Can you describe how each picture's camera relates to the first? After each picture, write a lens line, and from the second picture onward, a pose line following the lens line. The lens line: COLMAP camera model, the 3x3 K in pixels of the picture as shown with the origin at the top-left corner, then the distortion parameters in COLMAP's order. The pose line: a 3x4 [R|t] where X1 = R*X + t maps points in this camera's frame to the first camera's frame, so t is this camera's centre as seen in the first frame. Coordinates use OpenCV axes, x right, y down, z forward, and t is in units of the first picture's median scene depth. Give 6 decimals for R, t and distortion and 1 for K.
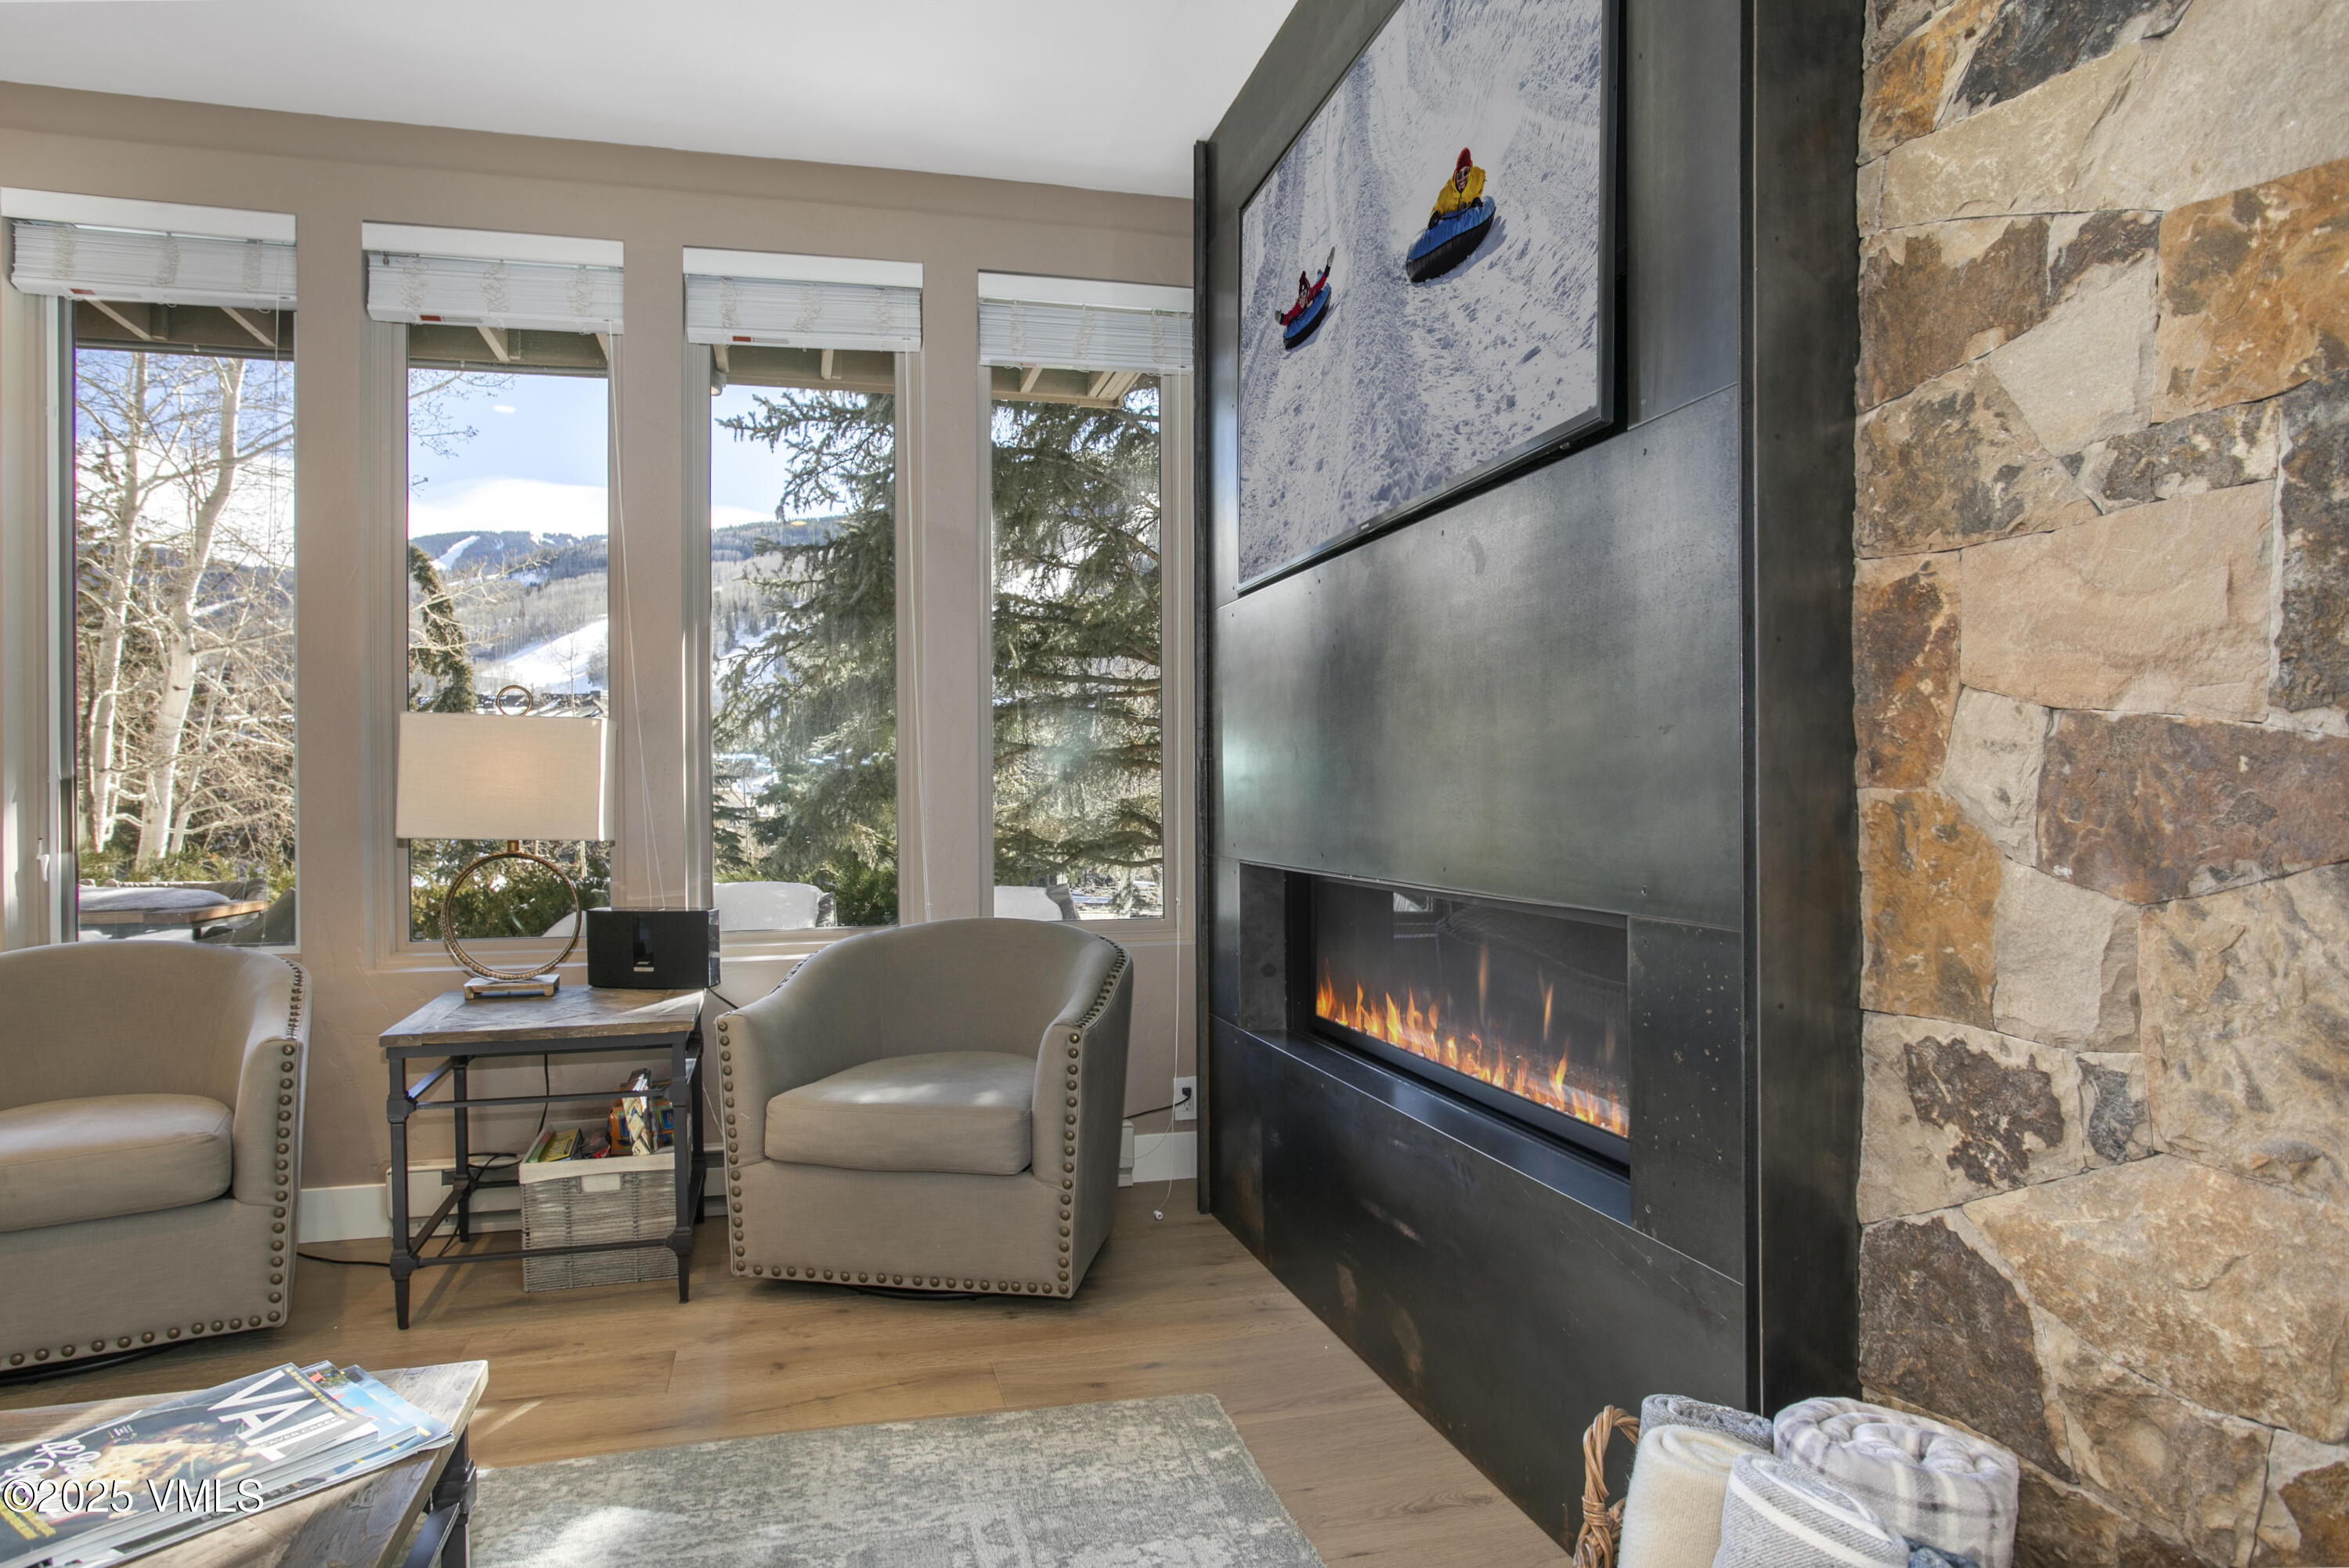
lens RADIAL K [[1435.6, 0, 1162.5], [0, 1435.6, 786.9], [0, 0, 1]] dist [-0.012430, 0.015699]
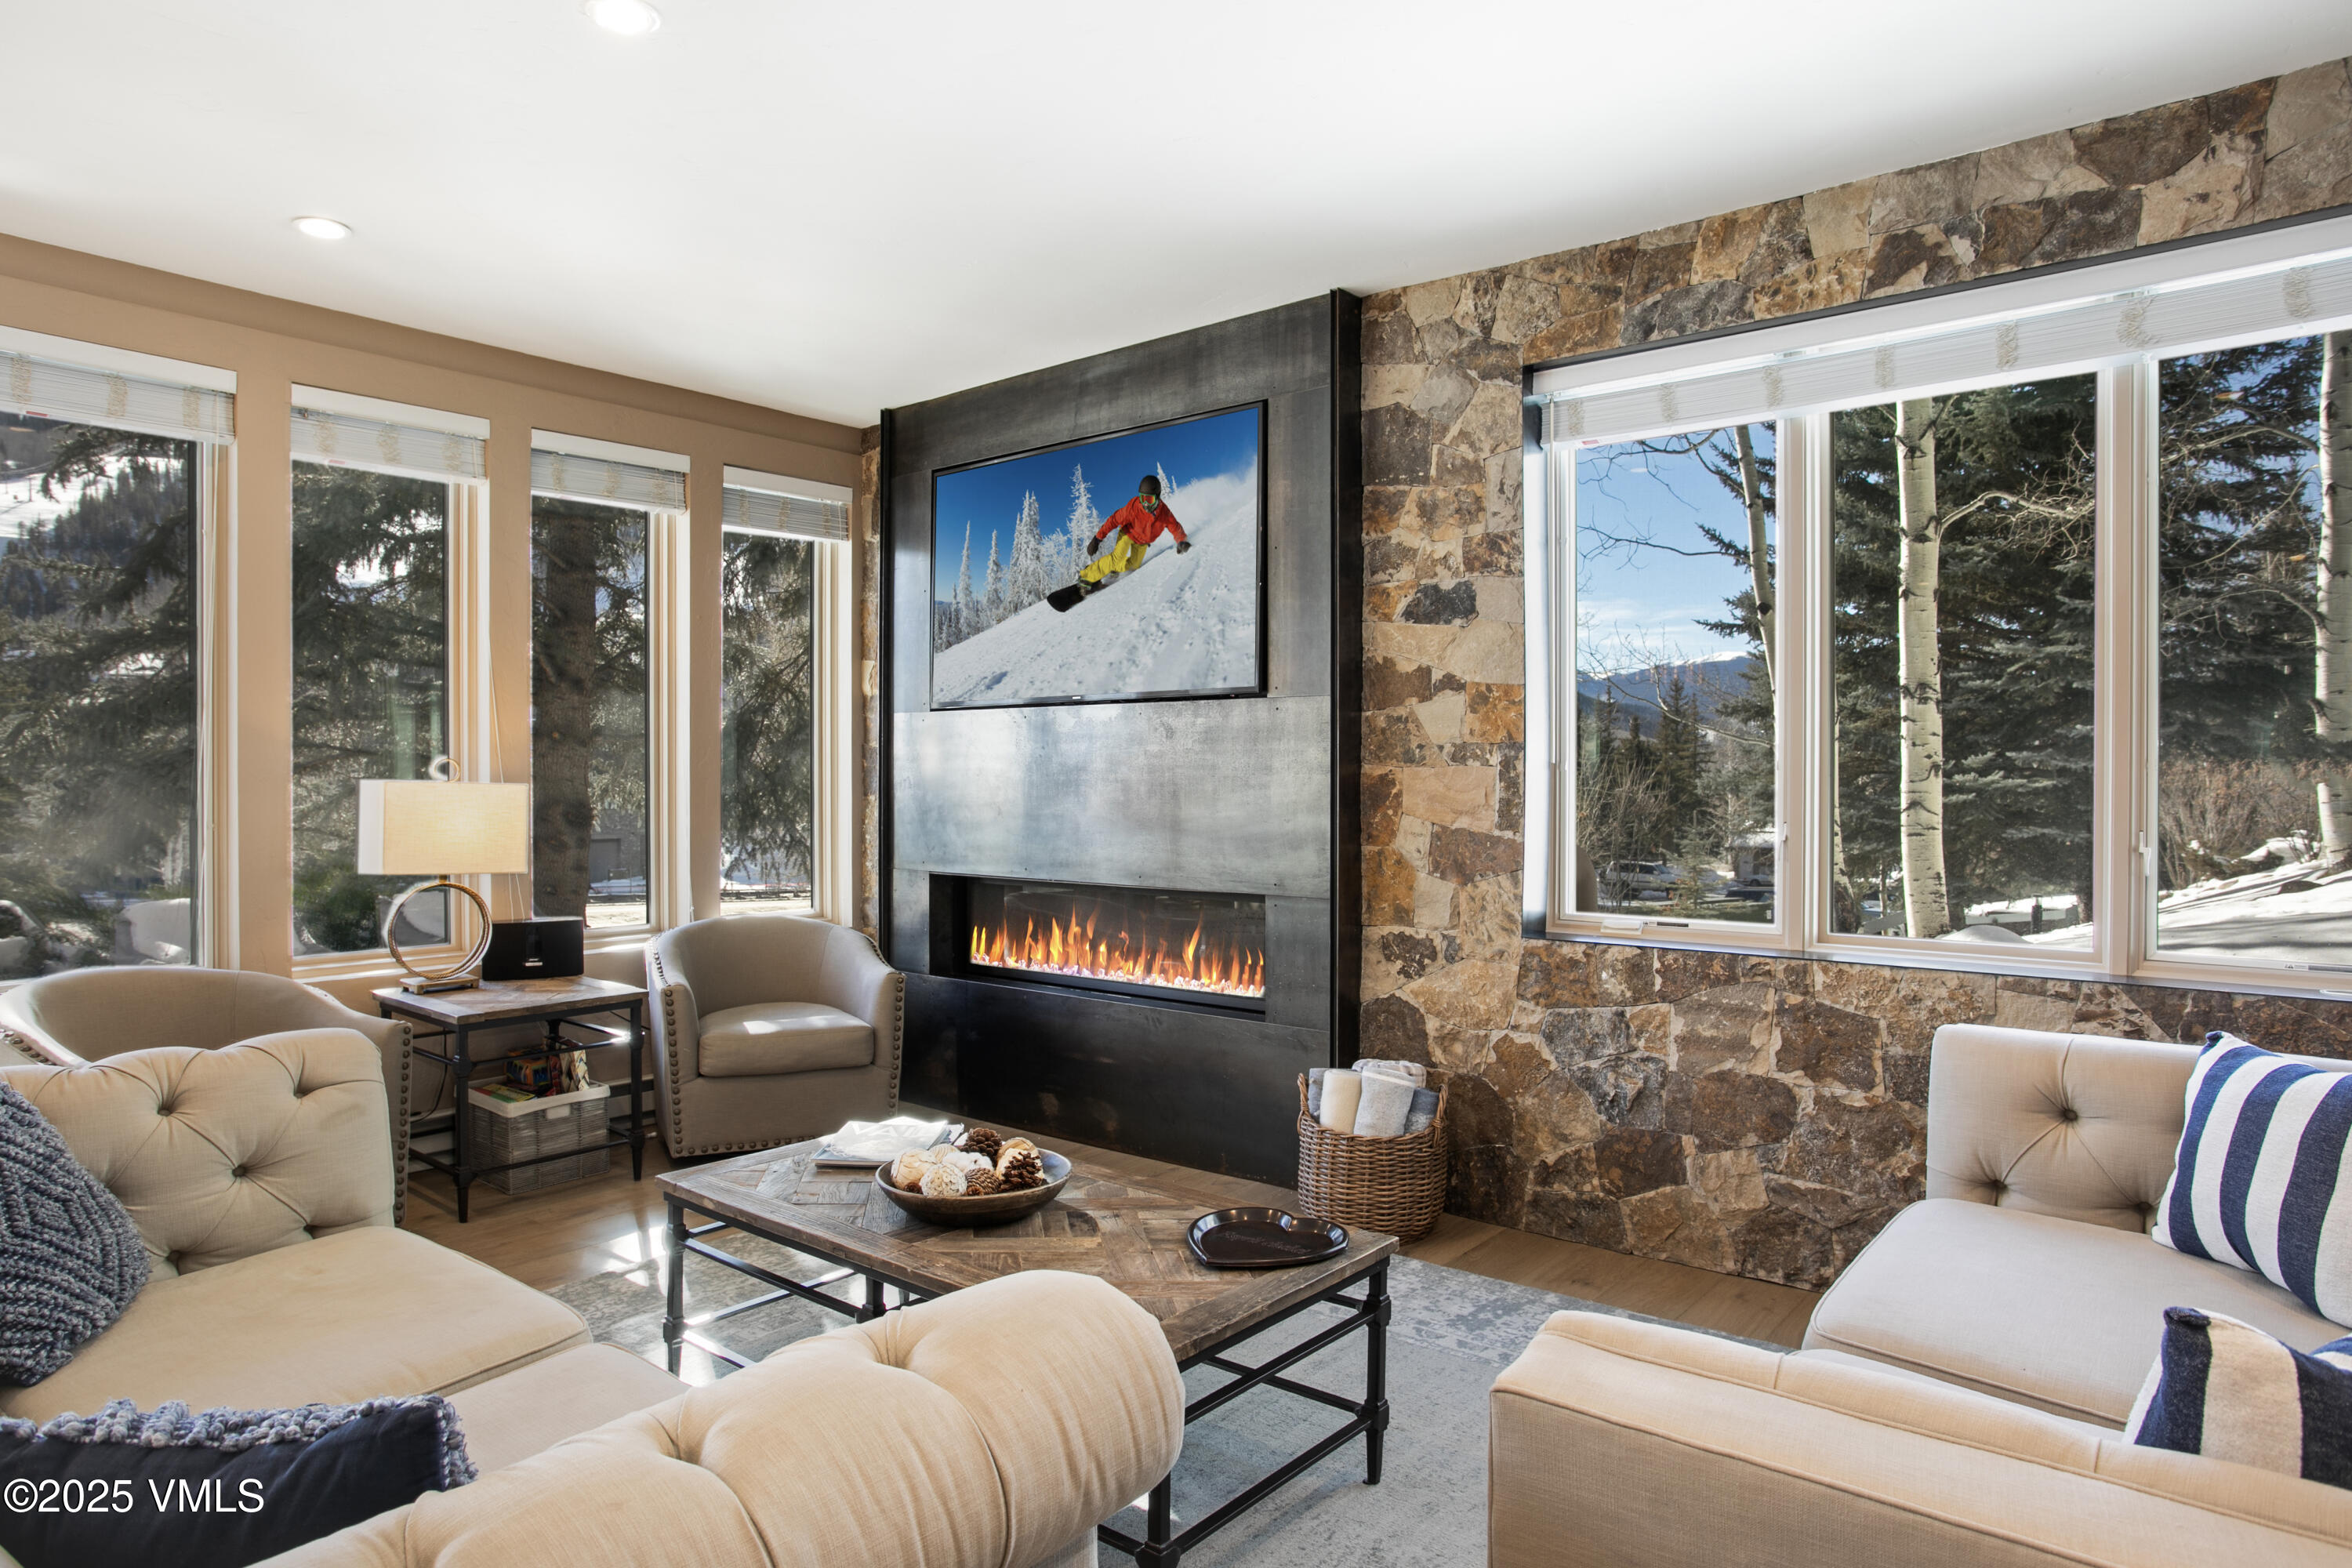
lens RADIAL K [[1437.6, 0, 1223.1], [0, 1437.6, 730.2], [0, 0, 1]] dist [-0.012430, 0.015699]
pose [[0.796992, 0.031265, 0.603180, -1.573053], [-0.012568, 0.999302, -0.035192, -0.134564], [-0.603859, 0.020467, 0.796828, -1.181790]]
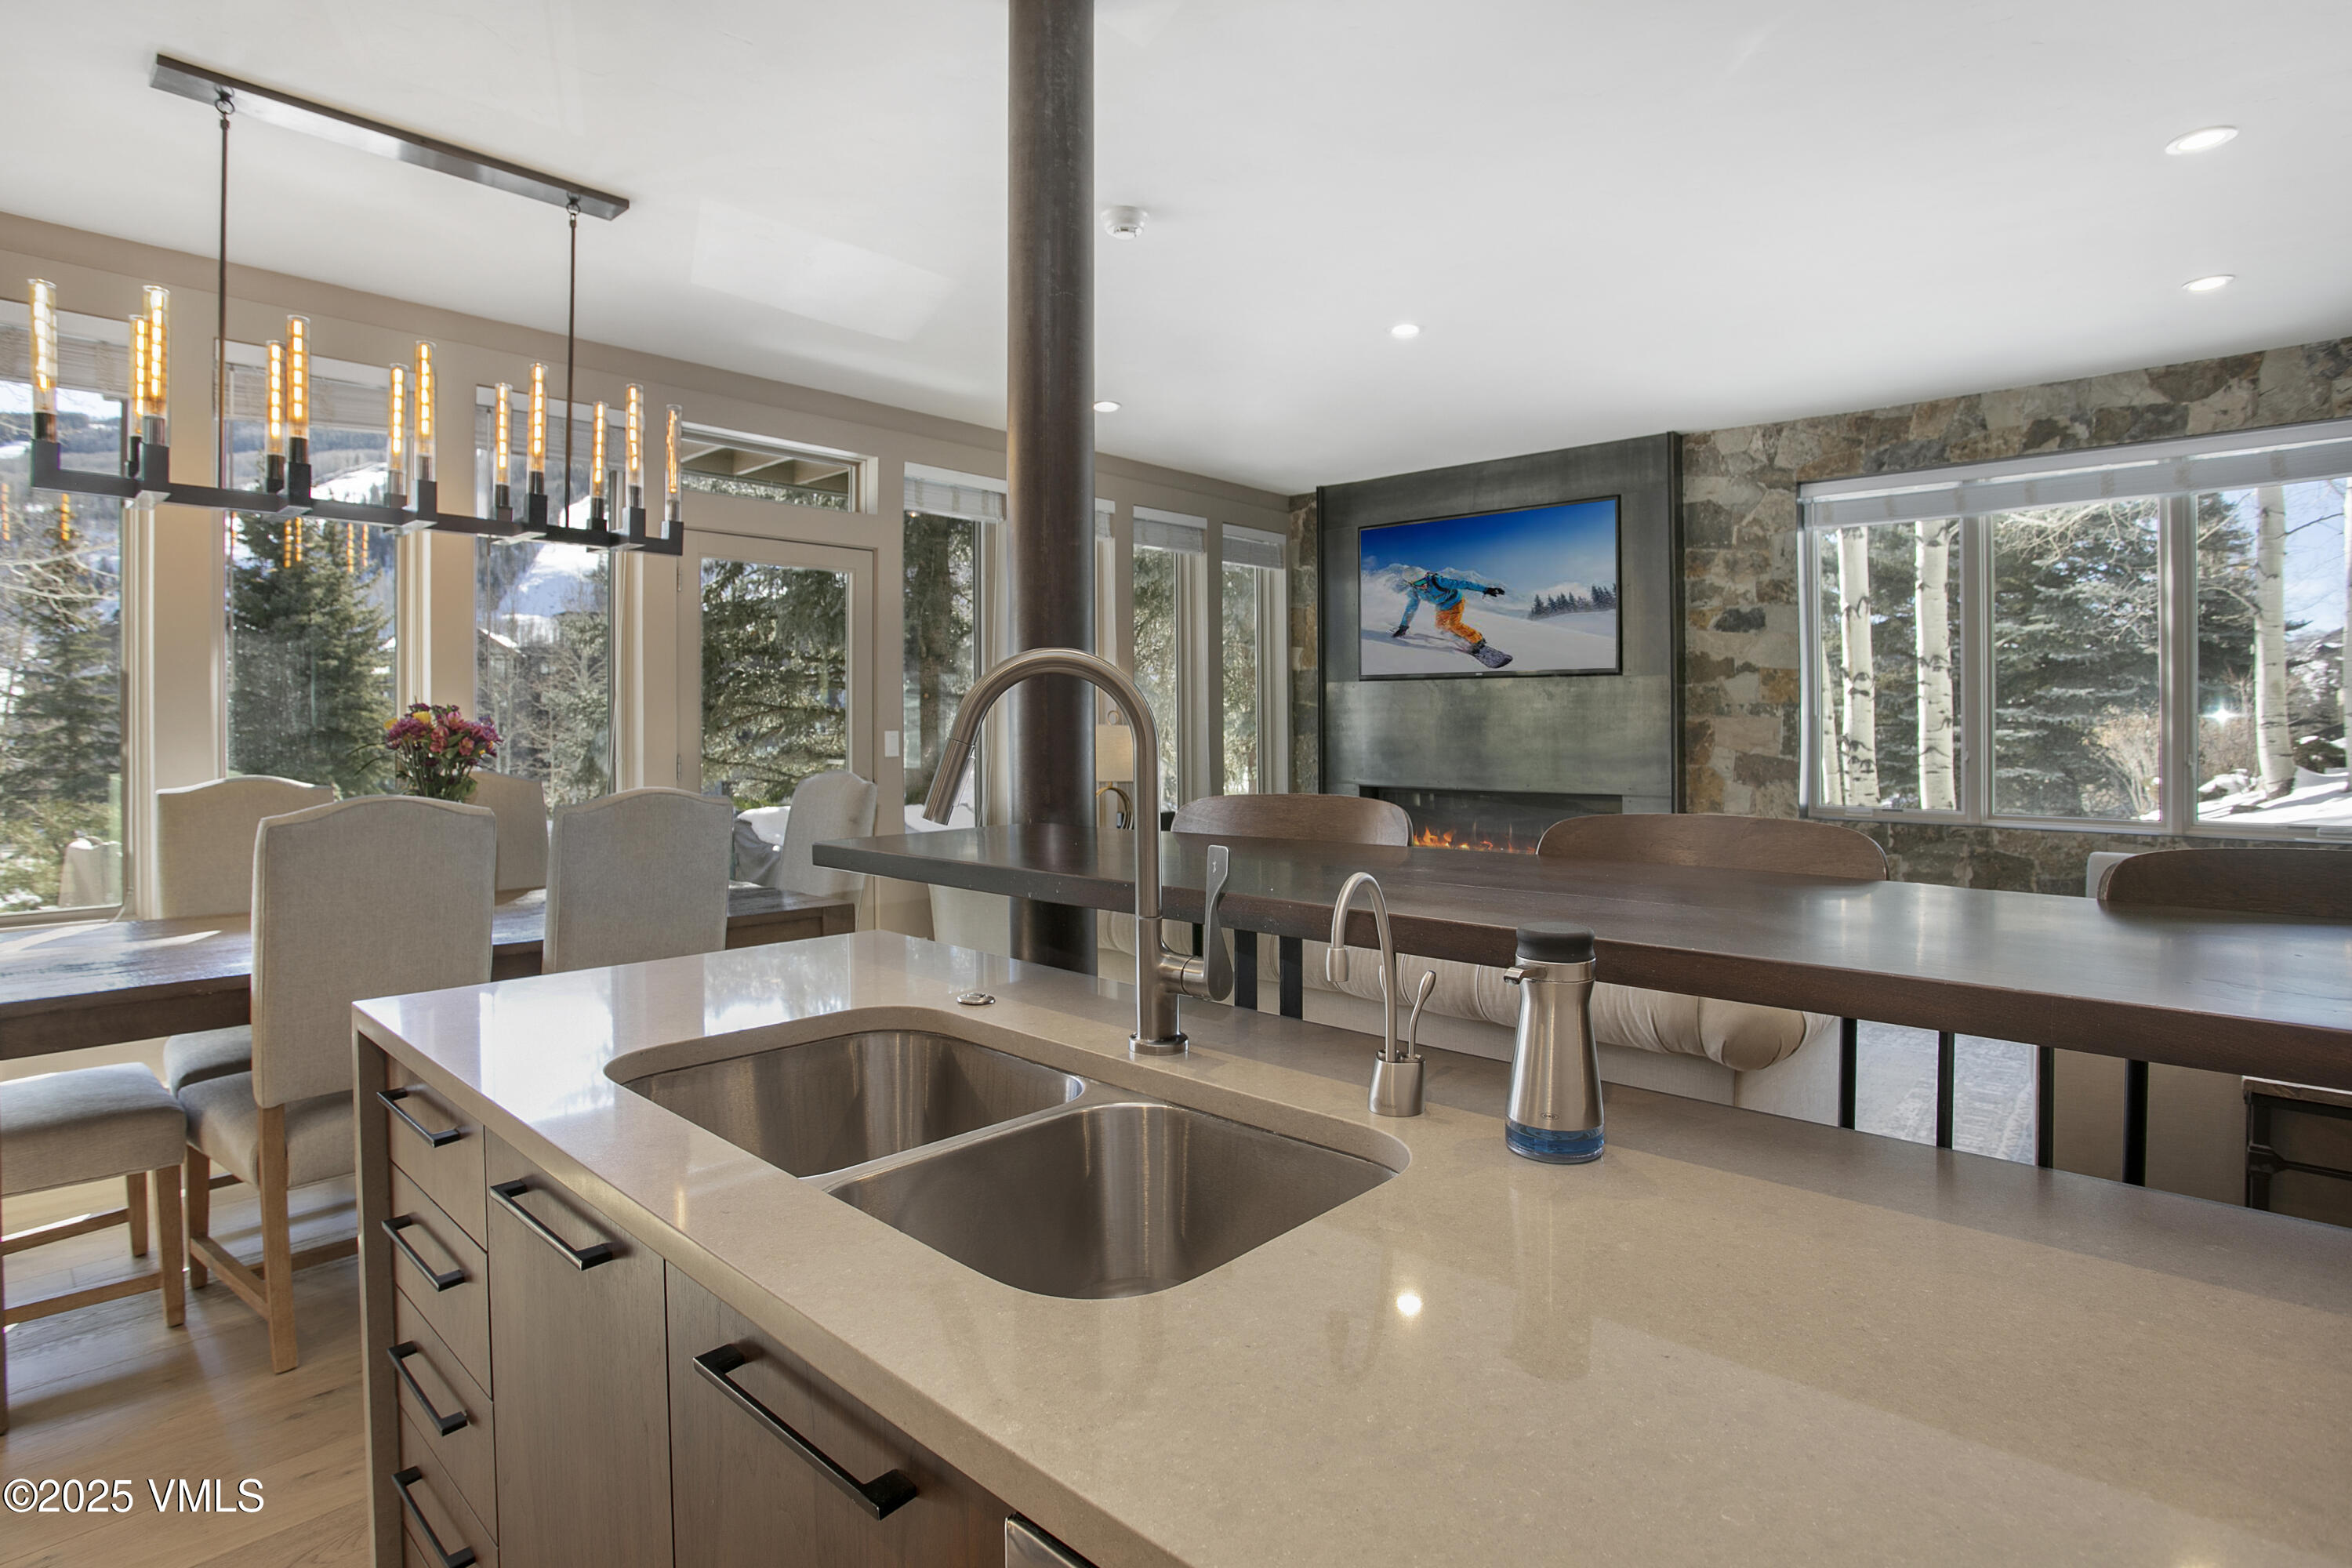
lens RADIAL K [[1235.6, 0, 1193.9], [0, 1235.6, 671.6], [0, 0, 1]] dist [-0.017883, 0.006827]
pose [[0.826740, 0.041030, 0.561086, -3.412757], [-0.018409, 0.998776, -0.045913, -0.096500], [-0.562283, 0.027629, 0.826483, -1.559886]]
